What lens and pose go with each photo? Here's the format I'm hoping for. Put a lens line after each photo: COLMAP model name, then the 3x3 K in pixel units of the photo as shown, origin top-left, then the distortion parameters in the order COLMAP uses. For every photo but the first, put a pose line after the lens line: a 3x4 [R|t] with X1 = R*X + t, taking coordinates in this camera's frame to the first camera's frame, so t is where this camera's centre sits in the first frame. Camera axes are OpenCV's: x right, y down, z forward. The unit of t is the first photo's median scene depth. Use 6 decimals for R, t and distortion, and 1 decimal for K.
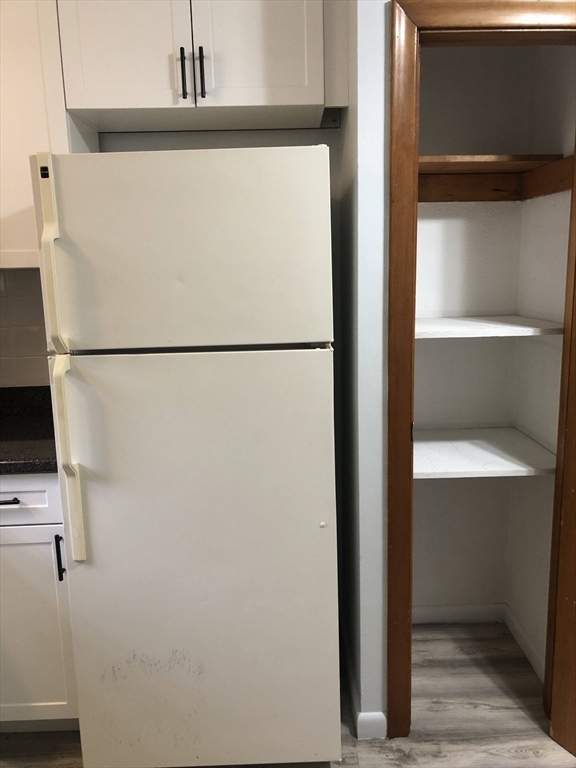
lens RADIAL K [[631.5, 0, 288.0], [0, 631.5, 384.0], [0, 0, 1]] dist [0.032433, -0.029105]
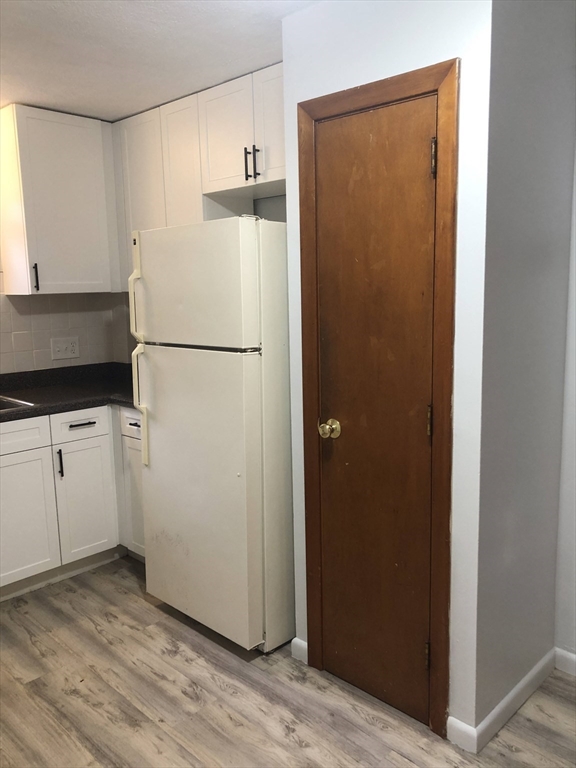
lens RADIAL K [[631.5, 0, 288.1], [0, 631.5, 384.1], [0, 0, 1]] dist [0.032433, -0.029105]
pose [[0.698419, 0.119331, -0.705670, 1.145003], [-0.123455, 0.991309, 0.045446, -0.063066], [0.704960, 0.055378, 0.707081, 0.051759]]
